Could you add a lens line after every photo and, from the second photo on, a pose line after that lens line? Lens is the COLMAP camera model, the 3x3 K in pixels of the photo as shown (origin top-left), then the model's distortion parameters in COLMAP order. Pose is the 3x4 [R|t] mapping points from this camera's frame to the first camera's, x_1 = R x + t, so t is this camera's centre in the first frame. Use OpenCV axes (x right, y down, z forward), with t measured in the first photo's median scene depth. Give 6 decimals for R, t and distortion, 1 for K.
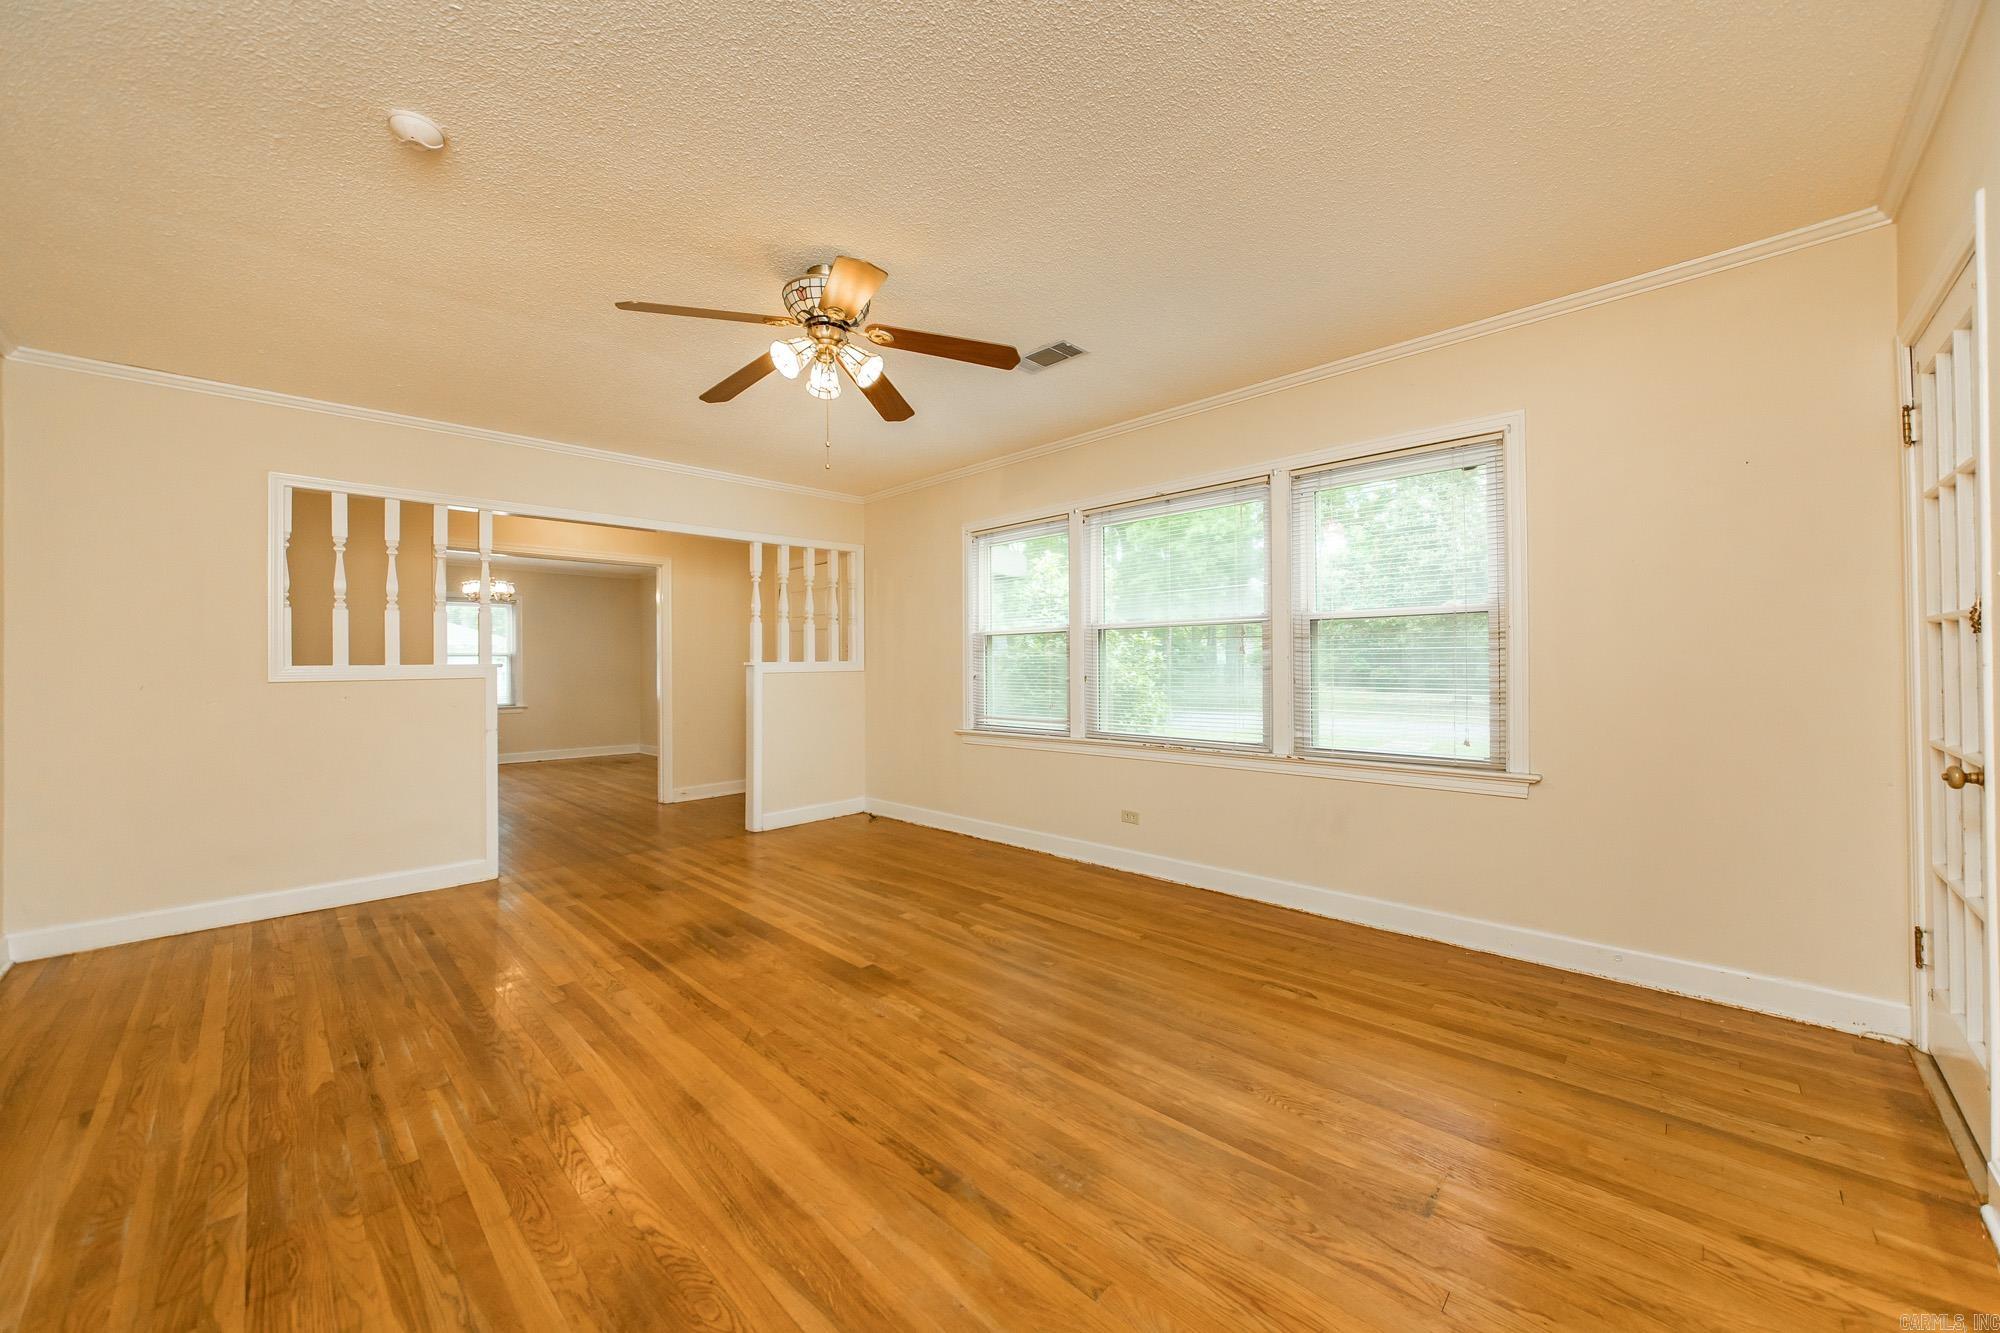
lens RADIAL K [[729.0, 0, 995.0], [0, 729.0, 658.6], [0, 0, 1]] dist [0.000745, -0.000011]
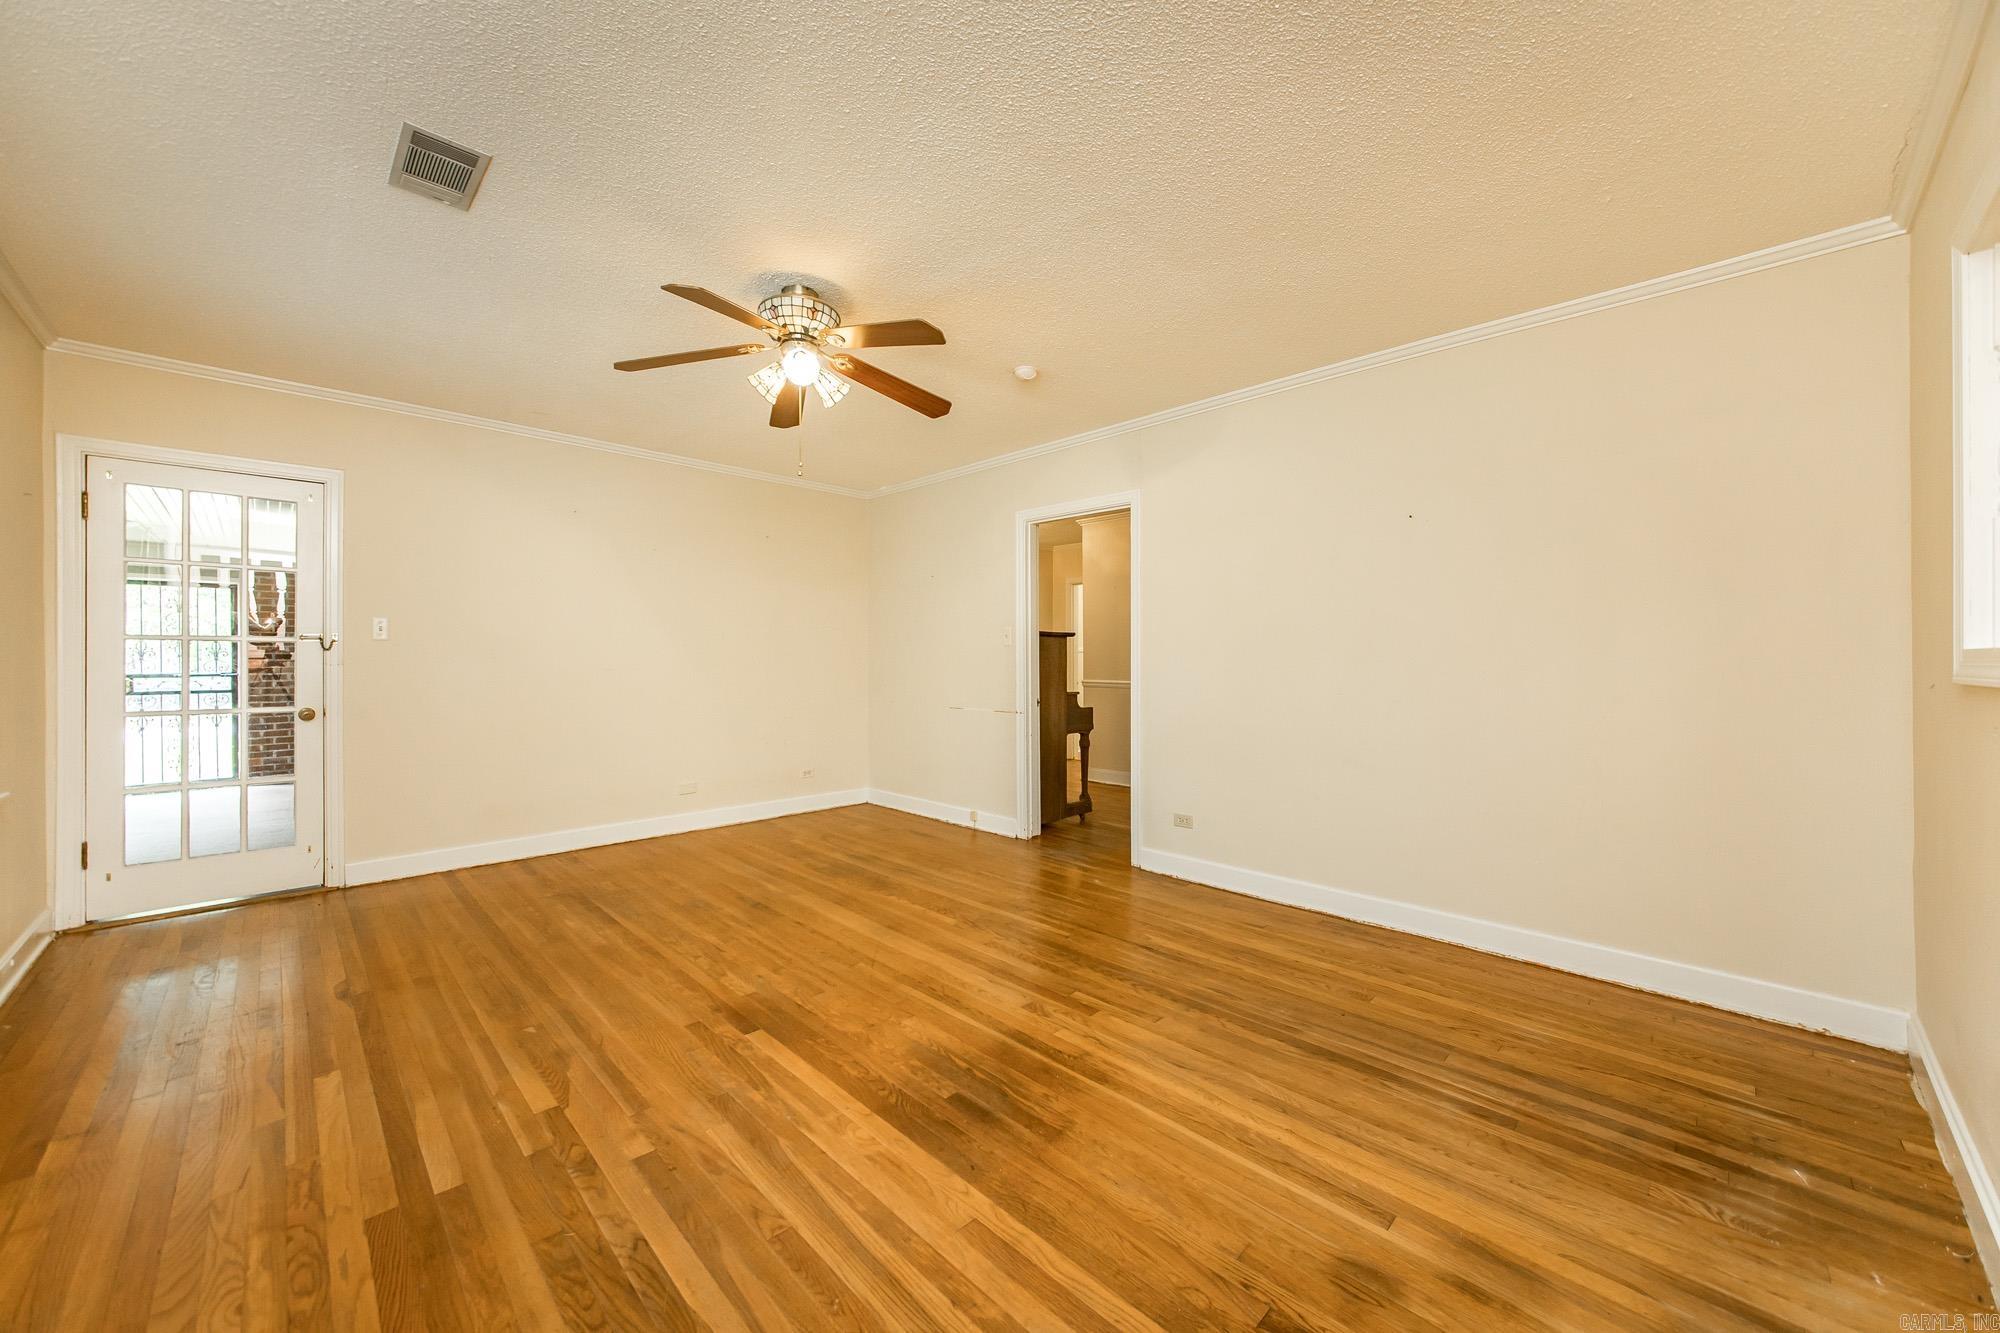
lens RADIAL K [[729.0, 0, 995.0], [0, 729.0, 658.6], [0, 0, 1]] dist [0.000745, -0.000011]
pose [[-0.999884, 0.011264, 0.010292, -0.456562], [0.011169, 0.999895, -0.009272, 0.017335], [-0.010395, -0.009156, -0.999904, 1.808274]]
